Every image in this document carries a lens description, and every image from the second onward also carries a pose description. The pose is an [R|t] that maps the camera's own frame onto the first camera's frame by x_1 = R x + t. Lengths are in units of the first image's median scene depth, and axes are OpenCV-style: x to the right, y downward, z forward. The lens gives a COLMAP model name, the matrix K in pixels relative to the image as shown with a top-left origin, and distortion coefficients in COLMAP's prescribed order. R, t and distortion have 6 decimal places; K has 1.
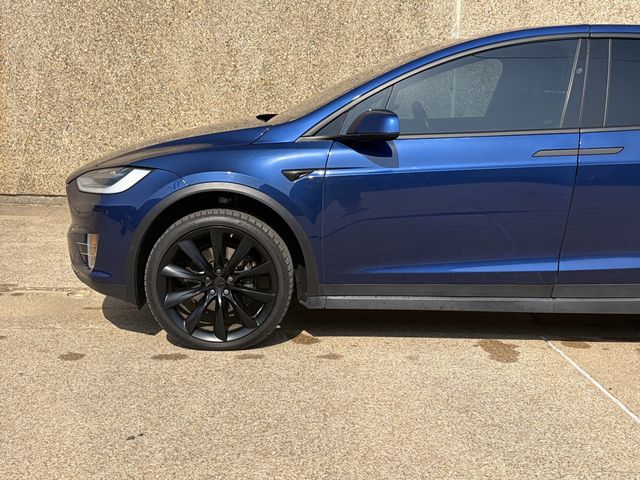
lens RADIAL K [[815.3, 0, 326.7], [0, 815.3, 250.5], [0, 0, 1]] dist [0.034892, 0.000000]
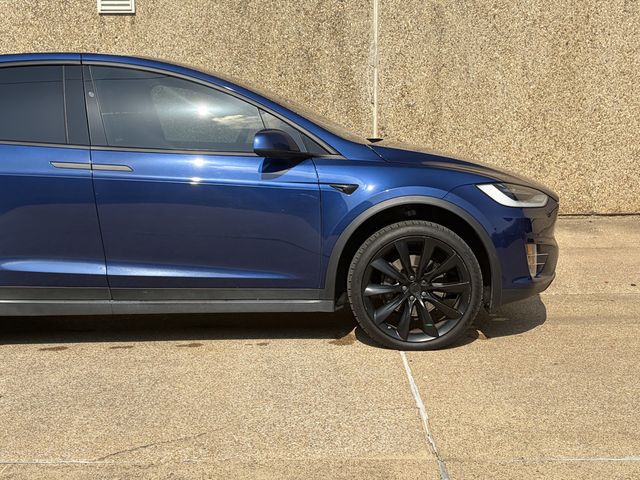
lens RADIAL K [[922.7, 0, 322.0], [0, 922.7, 245.7], [0, 0, 1]] dist [0.092566, 0.000000]
pose [[0.998968, -0.028305, -0.035517, 0.127207], [0.027046, 0.999006, -0.035444, 0.021252], [0.036485, 0.034447, 0.998740, -0.162567]]
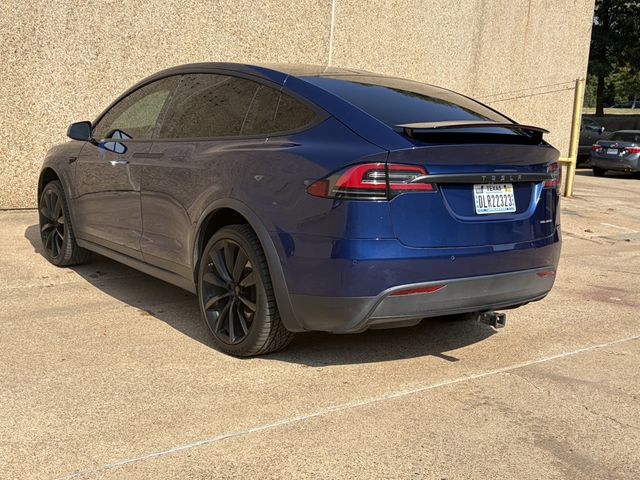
lens RADIAL K [[779.0, 0, 320.2], [0, 779.0, 241.1], [0, 0, 1]] dist [0.024223, 0.000000]
pose [[0.803351, -0.072136, 0.591121, 0.083837], [0.073588, 0.997053, 0.021666, -0.000168], [-0.590942, 0.026094, 0.806292, -0.090942]]
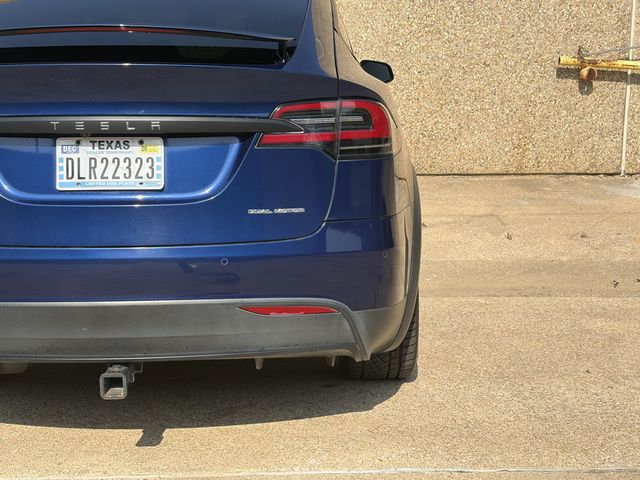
lens RADIAL K [[982.3, 0, 324.7], [0, 982.3, 246.1], [0, 0, 1]] dist [0.113620, 0.000000]
pose [[0.999699, -0.021153, 0.012423, 0.573232], [0.020955, 0.999654, 0.015867, 0.017913], [-0.012755, -0.015602, 0.999797, -0.105010]]
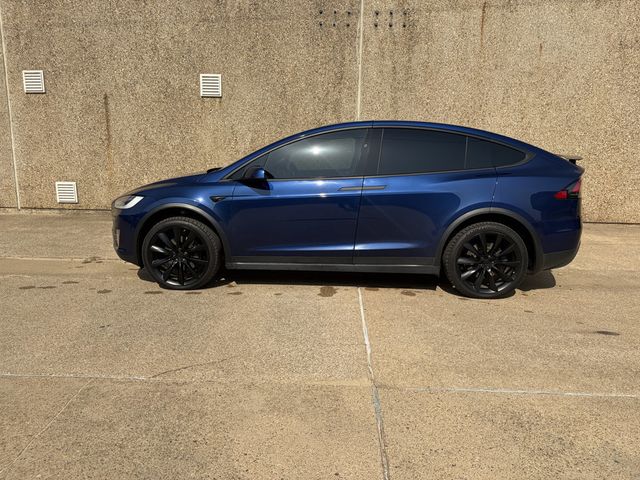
lens RADIAL K [[485.7, 0, 322.1], [0, 485.7, 241.2], [0, 0, 1]] dist [0.049687, -0.049126]
pose [[0.998202, 0.006063, -0.059634, 0.146648], [-0.006537, 0.999948, -0.007765, 0.007305], [0.059584, 0.008140, 0.998190, -0.073188]]
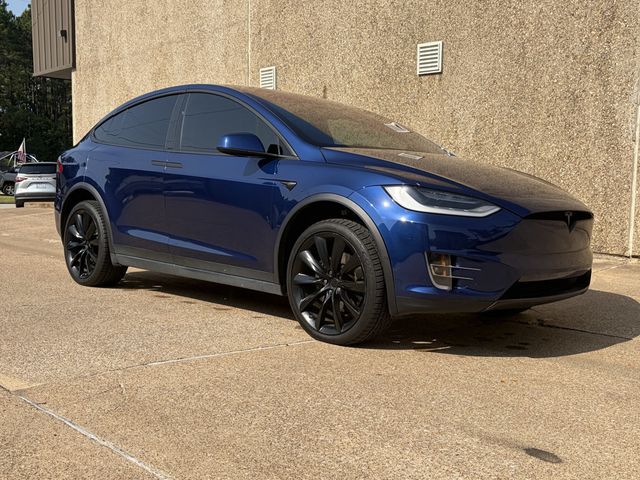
lens RADIAL K [[711.4, 0, 320.5], [0, 711.4, 245.4], [0, 0, 1]] dist [0.014309, 0.000000]
pose [[0.684050, 0.056210, -0.727266, 0.549950], [-0.136168, 0.989341, -0.051610, 0.030949], [0.716613, 0.134334, 0.684412, 0.130733]]
